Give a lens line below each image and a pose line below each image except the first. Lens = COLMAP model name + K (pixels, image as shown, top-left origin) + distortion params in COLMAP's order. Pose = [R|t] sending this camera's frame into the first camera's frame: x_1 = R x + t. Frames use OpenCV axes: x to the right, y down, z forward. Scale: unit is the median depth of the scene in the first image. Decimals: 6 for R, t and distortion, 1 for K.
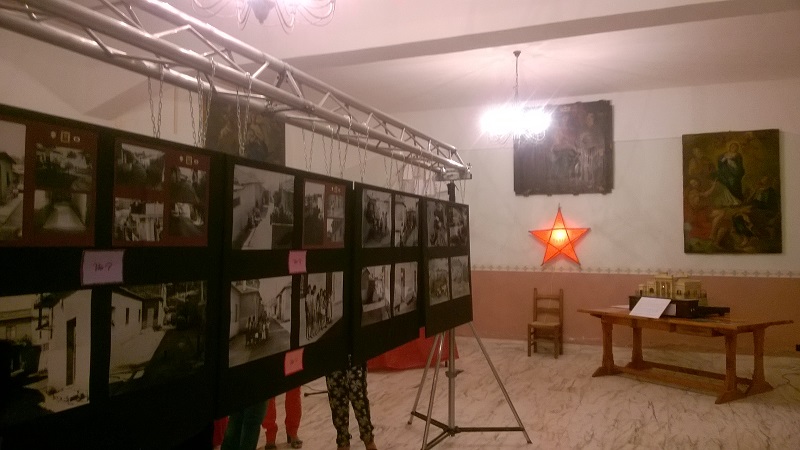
lens RADIAL K [[617.6, 0, 403.7], [0, 617.6, 225.4], [0, 0, 1]] dist [0.071902, -0.153668]
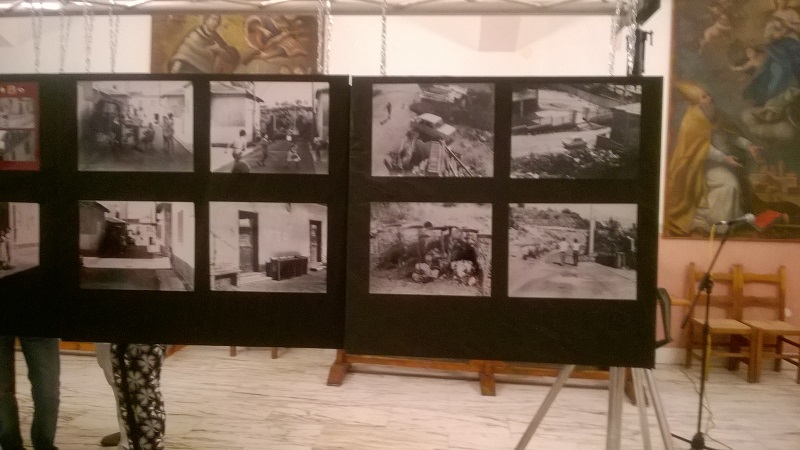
lens RADIAL K [[617.6, 0, 403.7], [0, 617.6, 225.4], [0, 0, 1]] dist [0.071902, -0.153668]
pose [[0.302595, 0.048764, -0.951871, 0.677131], [0.007001, 0.998550, 0.053381, 0.061185], [0.953094, -0.022817, 0.301815, 1.121016]]
